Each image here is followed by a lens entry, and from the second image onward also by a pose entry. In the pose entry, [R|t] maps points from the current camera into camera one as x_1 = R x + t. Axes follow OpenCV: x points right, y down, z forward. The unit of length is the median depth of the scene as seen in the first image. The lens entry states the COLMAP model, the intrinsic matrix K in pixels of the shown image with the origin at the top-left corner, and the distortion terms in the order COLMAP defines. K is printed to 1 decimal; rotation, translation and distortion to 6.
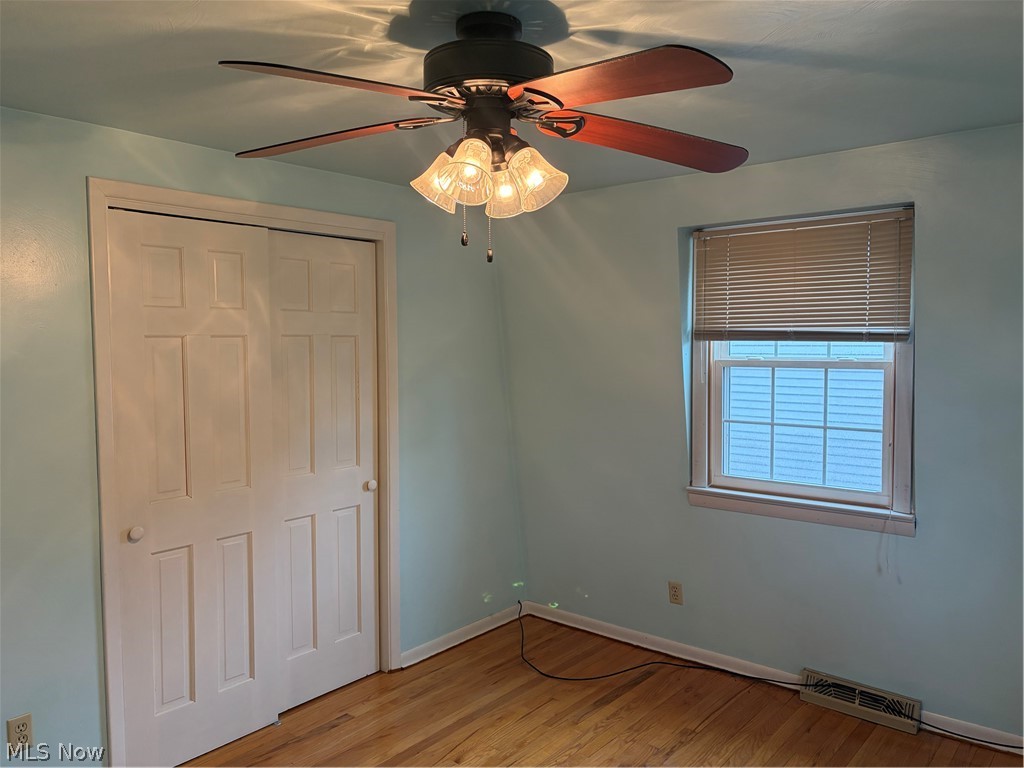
lens RADIAL K [[771.7, 0, 509.5], [0, 771.7, 374.9], [0, 0, 1]] dist [0.036667, -0.007852]
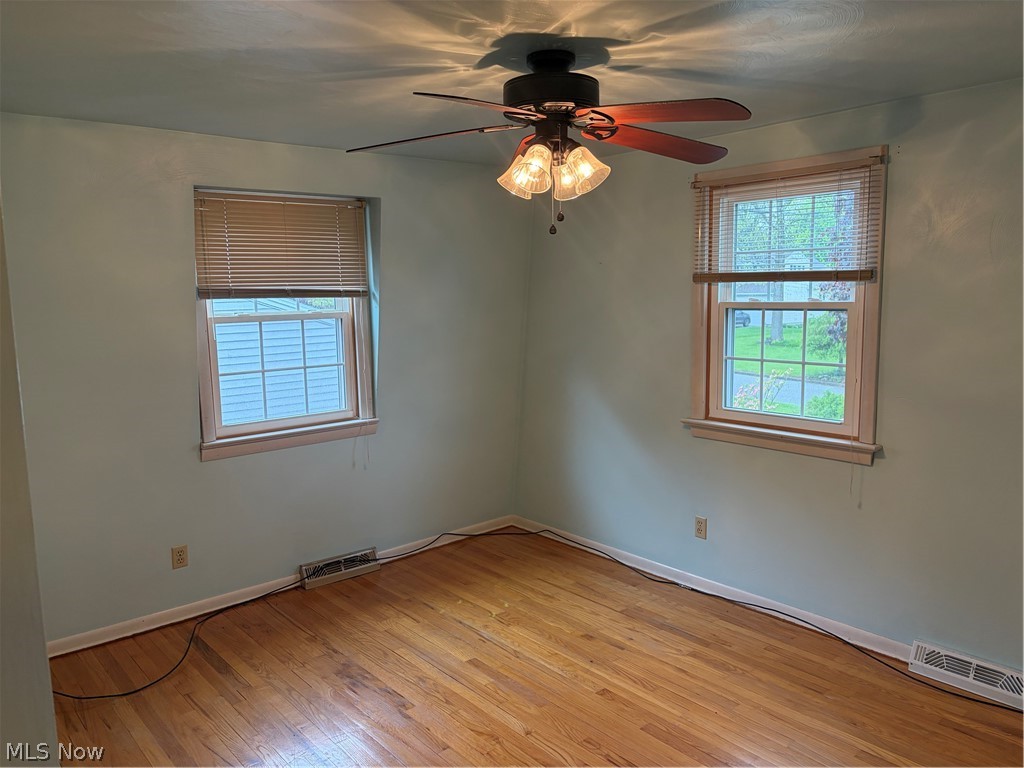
lens RADIAL K [[771.7, 0, 509.5], [0, 771.7, 374.9], [0, 0, 1]] dist [0.036667, -0.007852]
pose [[0.176854, -0.106793, 0.978426, -0.754106], [0.065508, 0.993169, 0.096561, -0.018807], [-0.982055, 0.047017, 0.182642, 0.458394]]
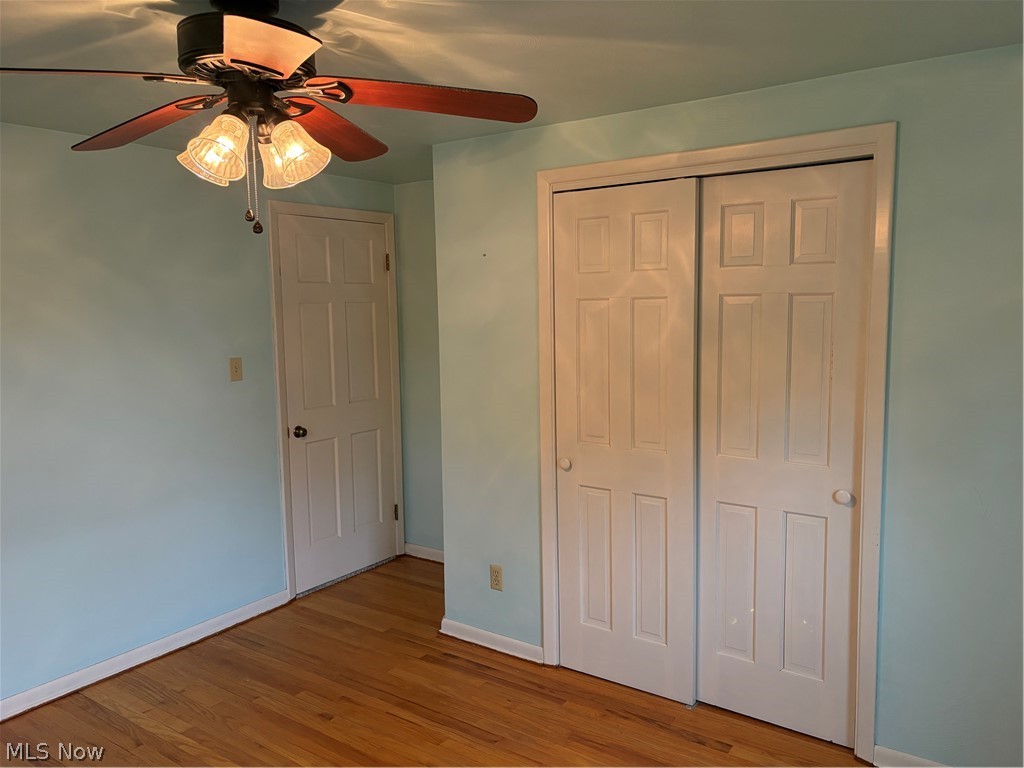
lens RADIAL K [[771.7, 0, 509.5], [0, 771.7, 374.9], [0, 0, 1]] dist [0.036667, -0.007852]
pose [[0.087132, 0.101126, -0.991051, 0.589091], [-0.031090, 0.994626, 0.098757, -0.041423], [0.995711, 0.022207, 0.089808, 0.702030]]
